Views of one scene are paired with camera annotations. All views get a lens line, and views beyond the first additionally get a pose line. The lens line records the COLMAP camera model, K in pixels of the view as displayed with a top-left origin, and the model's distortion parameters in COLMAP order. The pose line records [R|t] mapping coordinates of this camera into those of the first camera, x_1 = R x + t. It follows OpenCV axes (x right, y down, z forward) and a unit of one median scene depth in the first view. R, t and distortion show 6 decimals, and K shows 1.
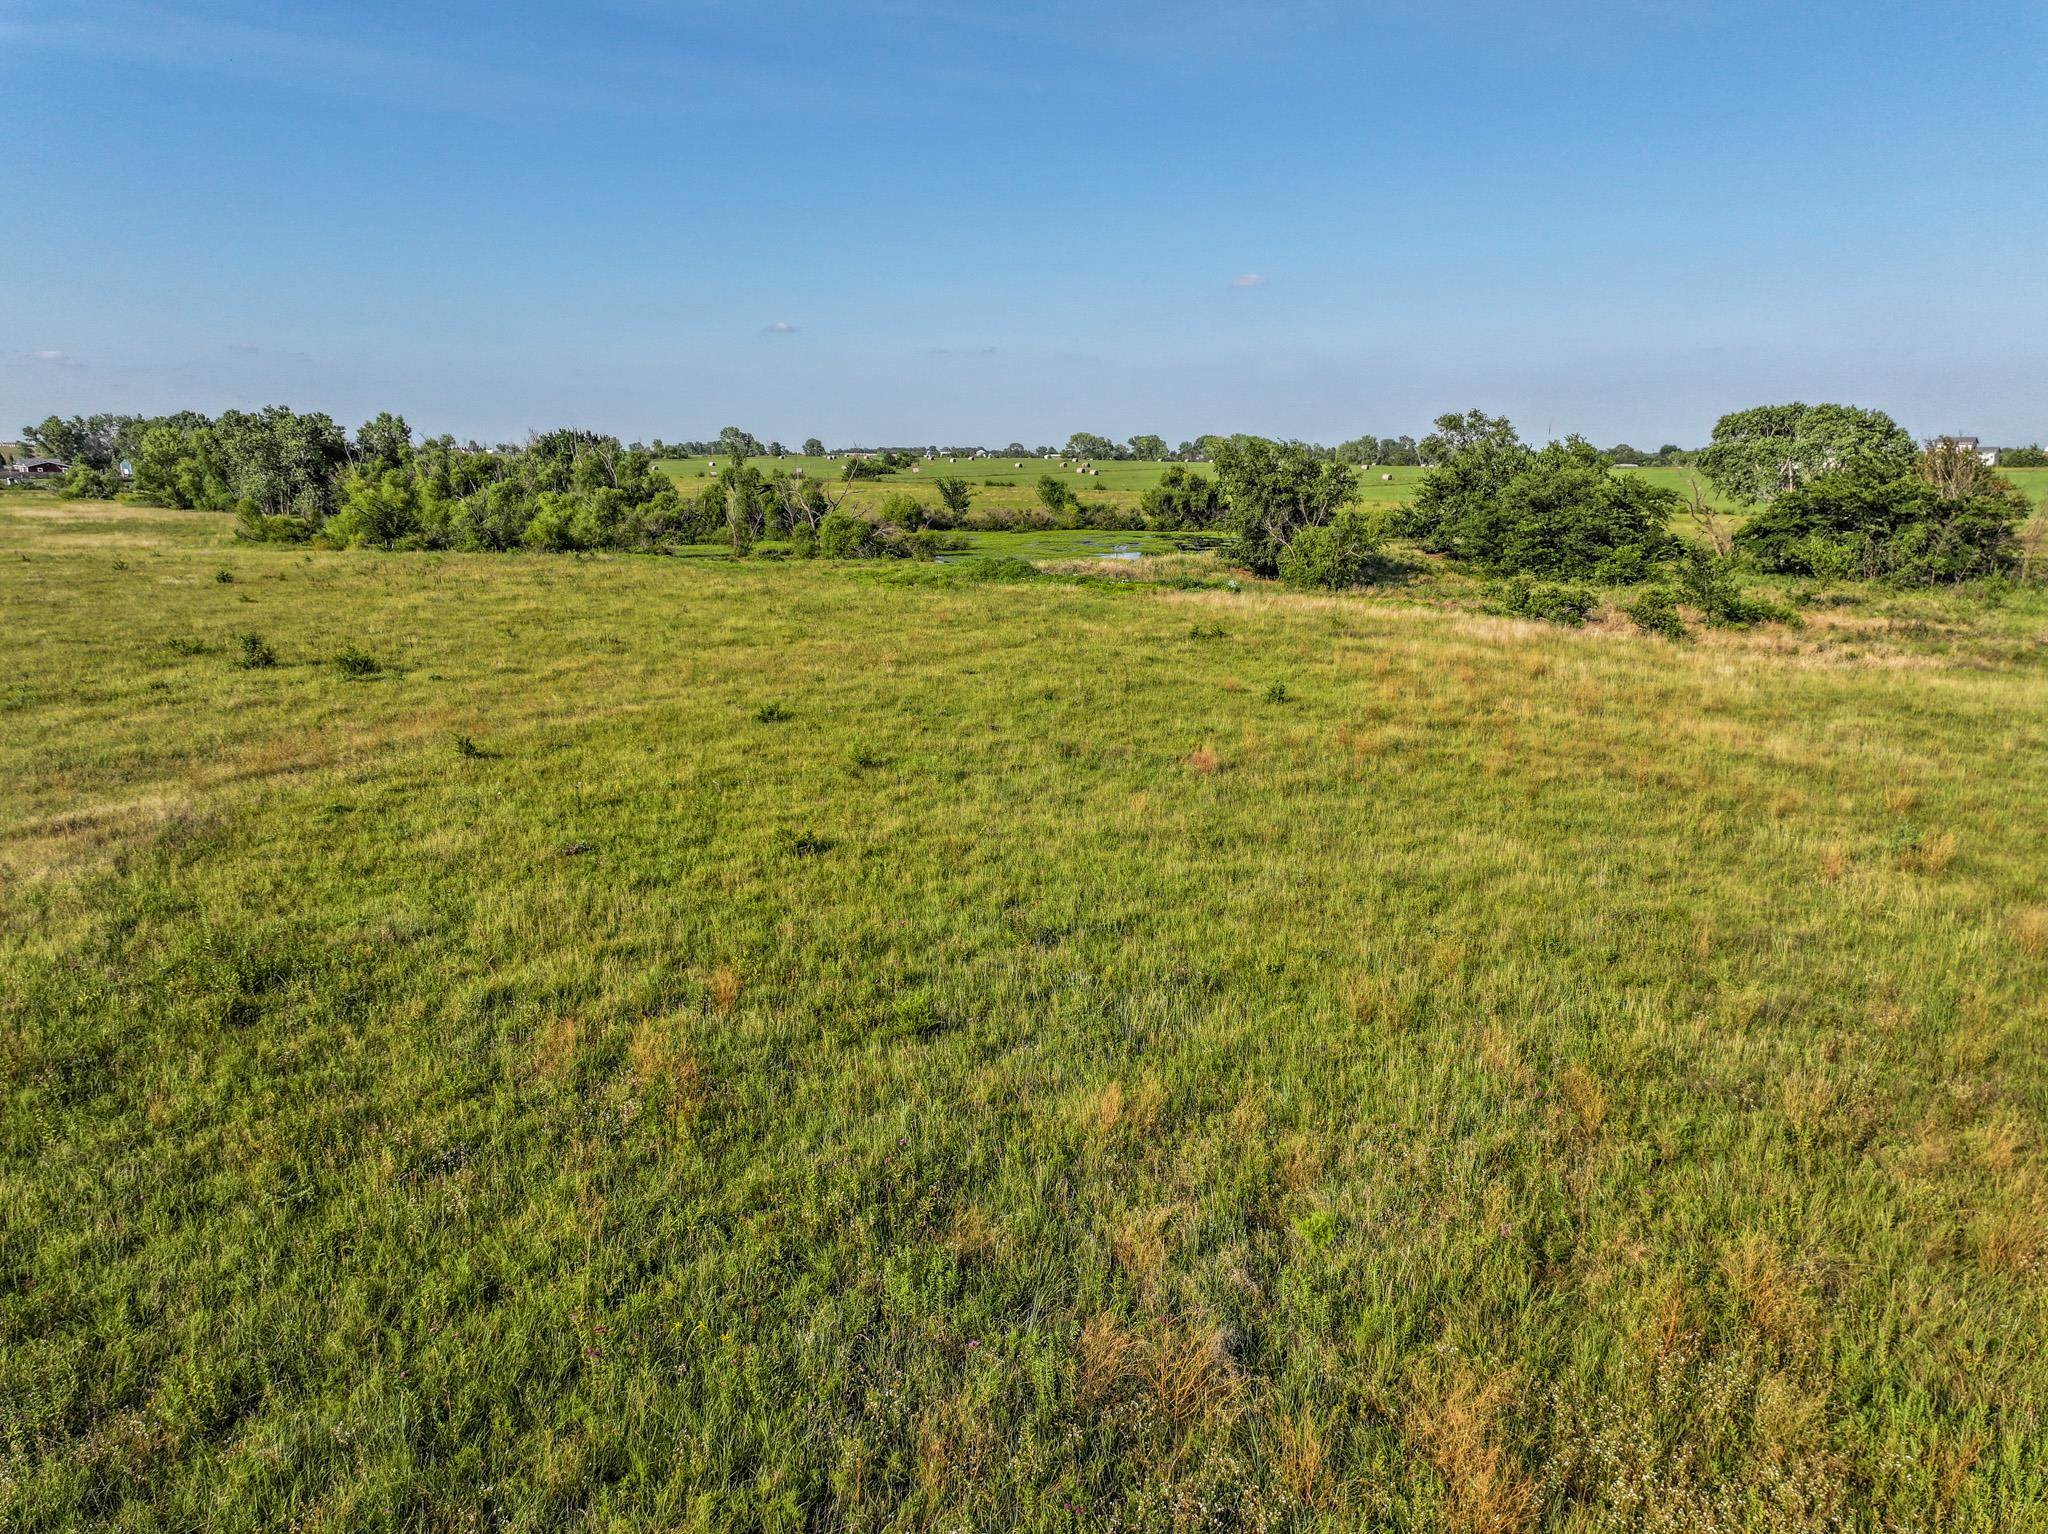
lens RADIAL K [[1438.6, 0, 1032.7], [0, 1438.6, 764.4], [0, 0, 1]] dist [-0.006066, 0.025599]
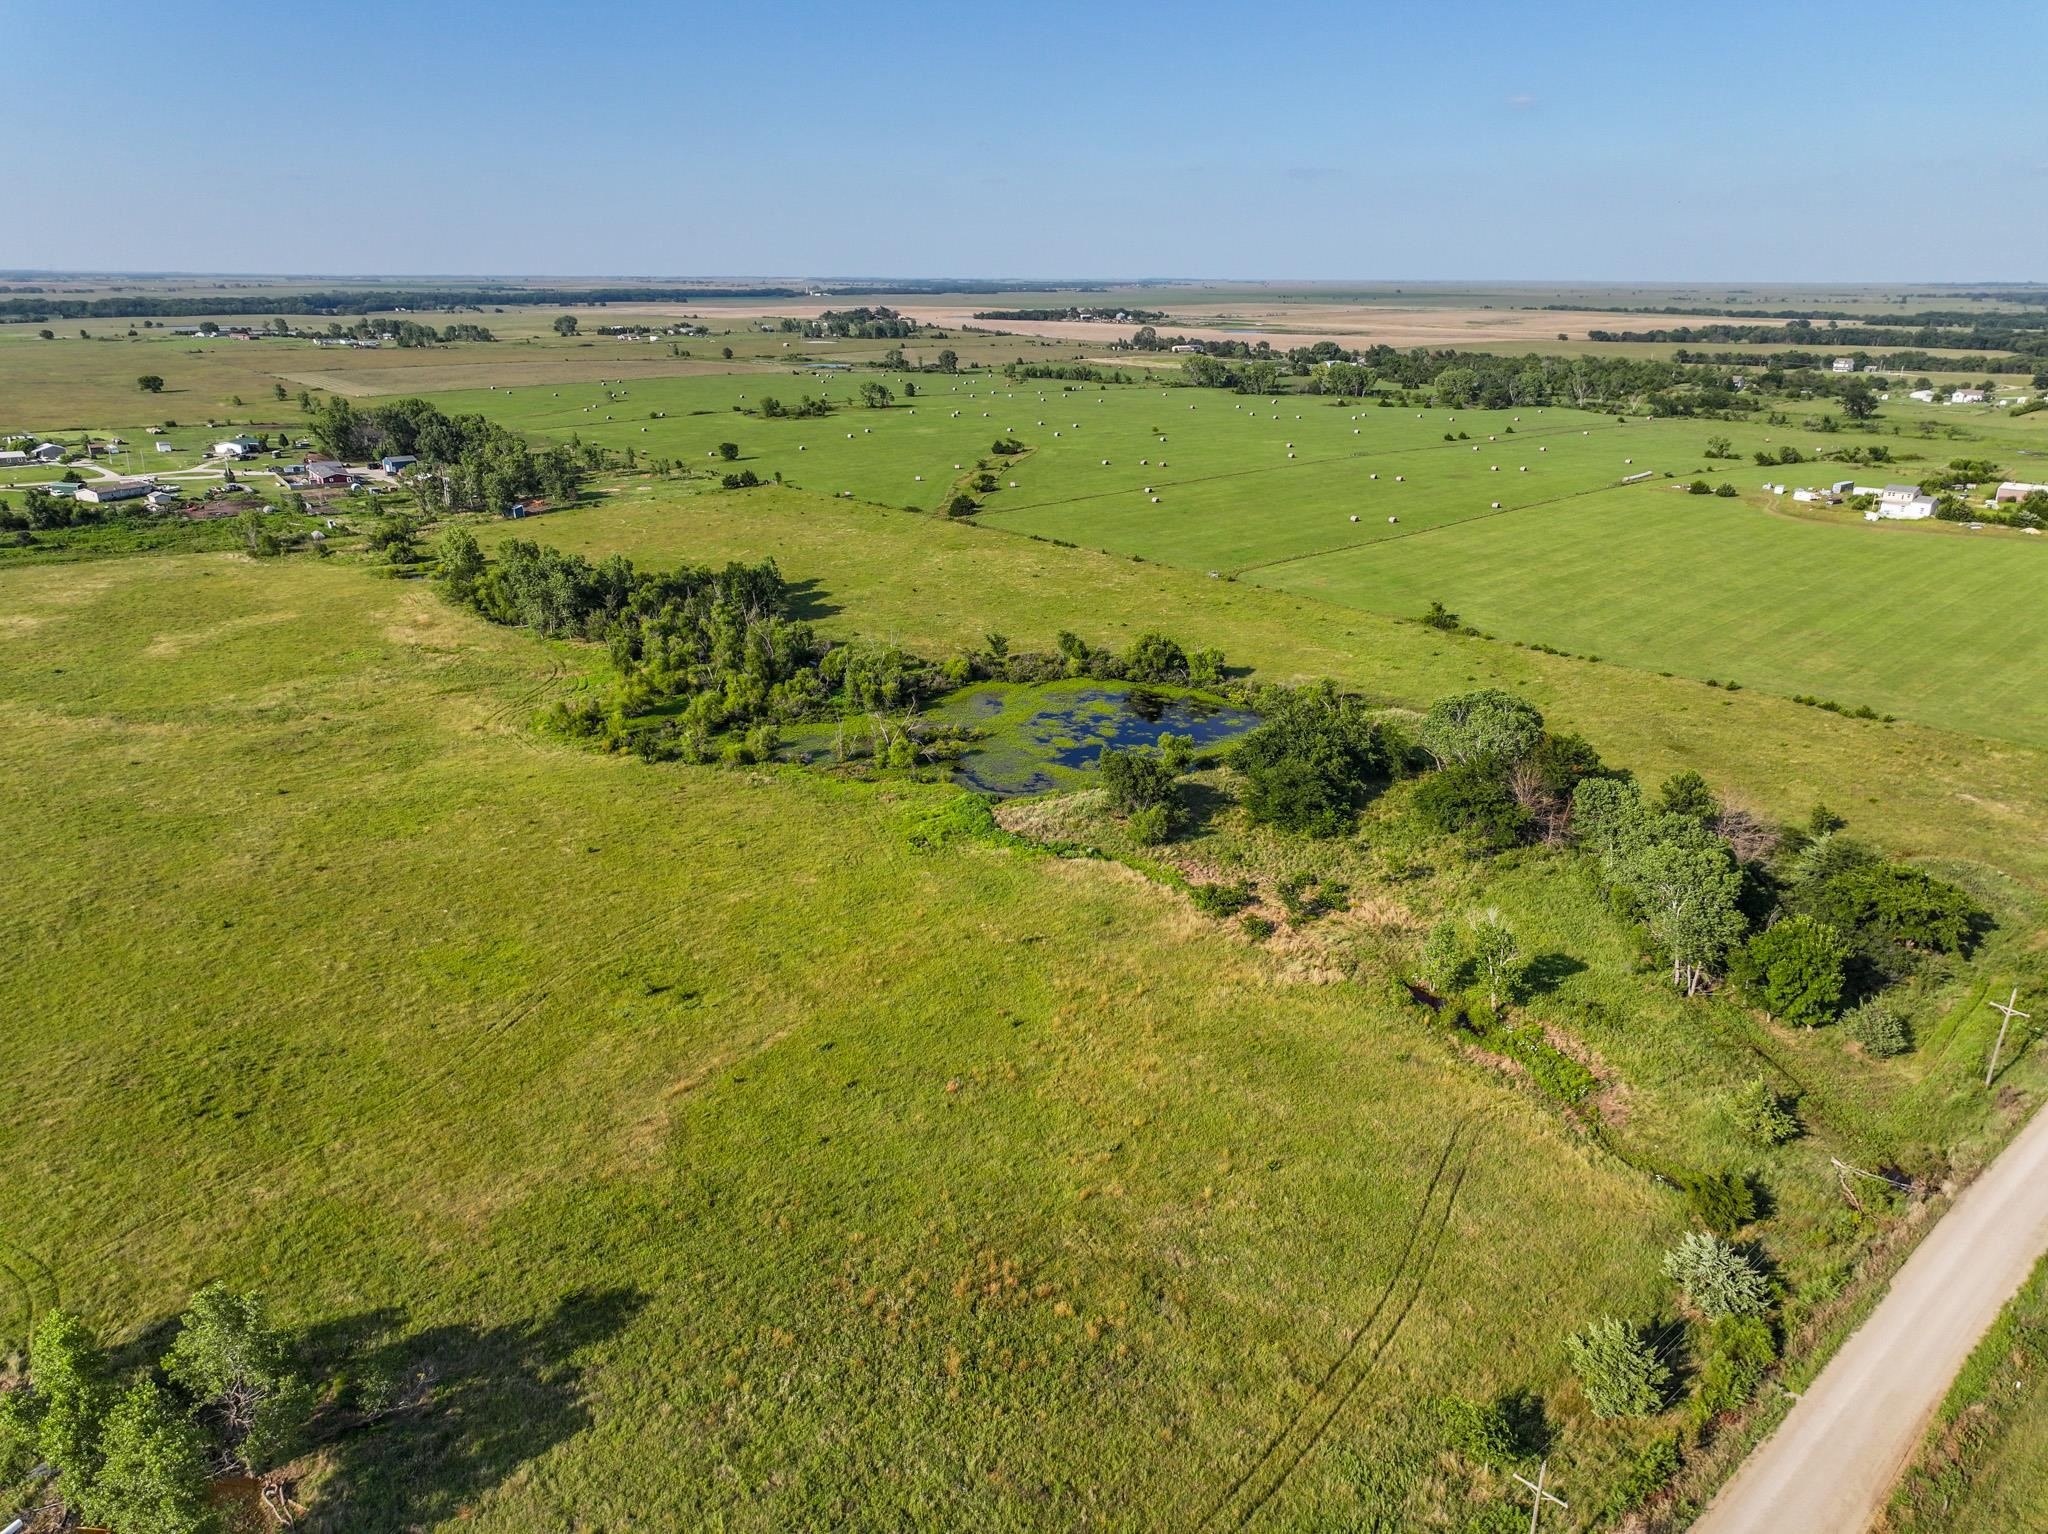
lens RADIAL K [[1438.6, 0, 1032.7], [0, 1438.6, 764.4], [0, 0, 1]] dist [-0.006066, 0.025599]
pose [[0.994488, 0.025924, -0.101595, 0.202225], [-0.013556, 0.992610, 0.120592, -0.369638], [0.103971, -0.118550, 0.987490, -0.696971]]
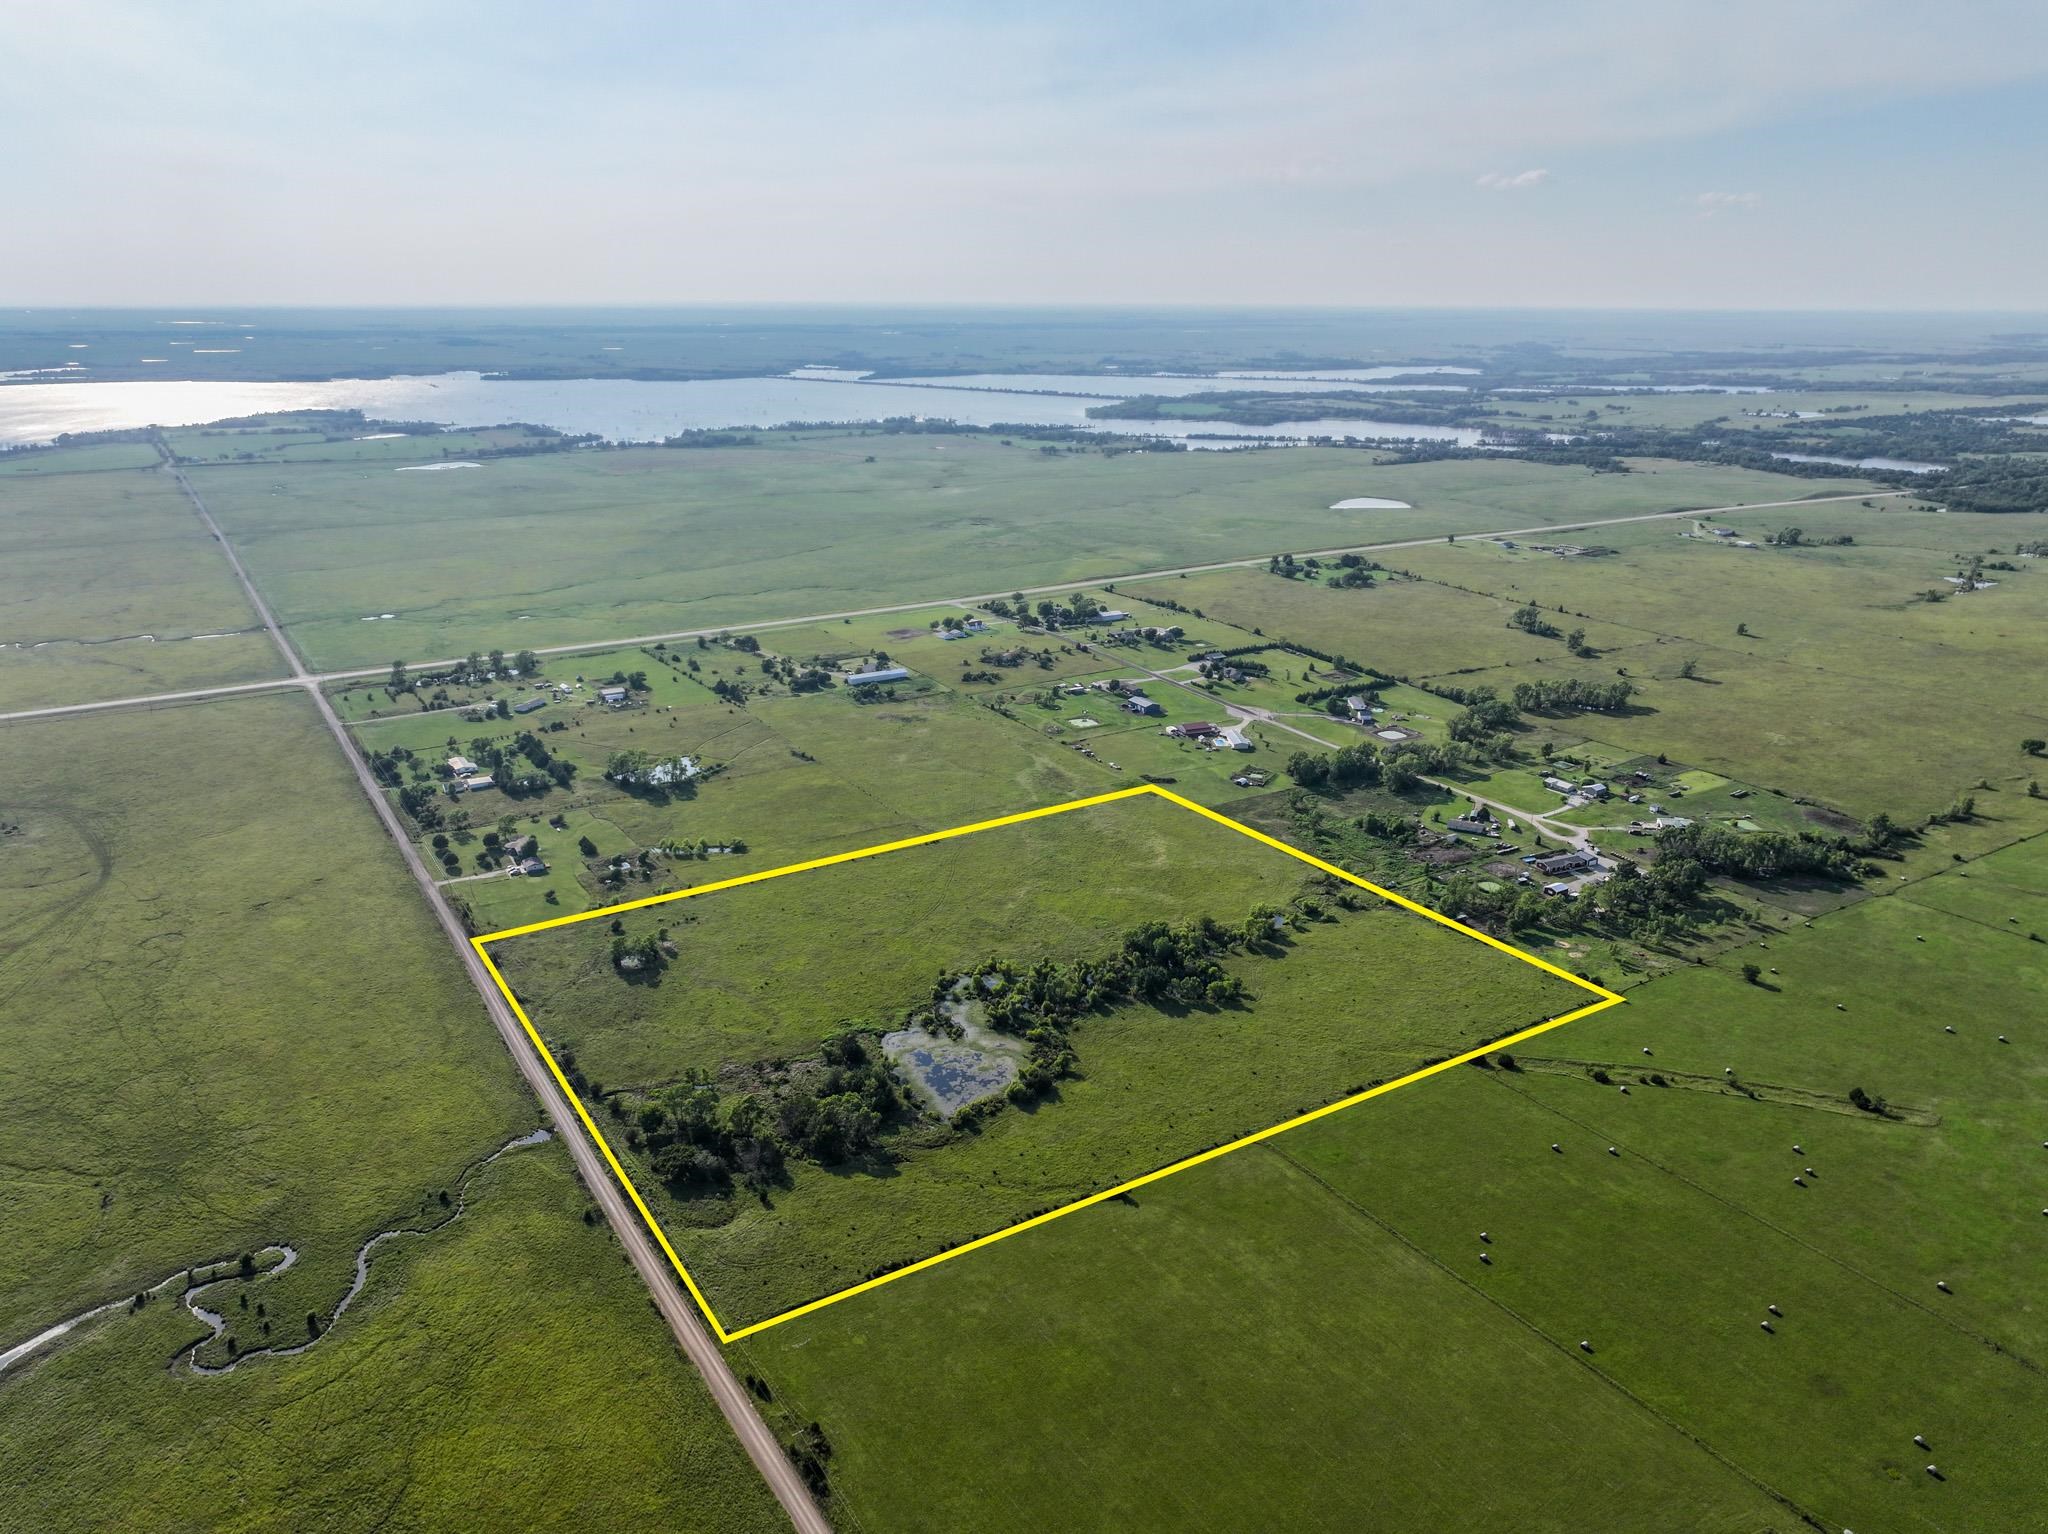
lens RADIAL K [[1438.6, 0, 1032.7], [0, 1438.6, 764.4], [0, 0, 1]] dist [-0.006066, 0.025599]
pose [[-0.274635, 0.286673, -0.917820, 4.039012], [-0.204967, 0.915132, 0.347164, -2.750991], [0.939449, 0.283466, -0.192569, 2.129163]]
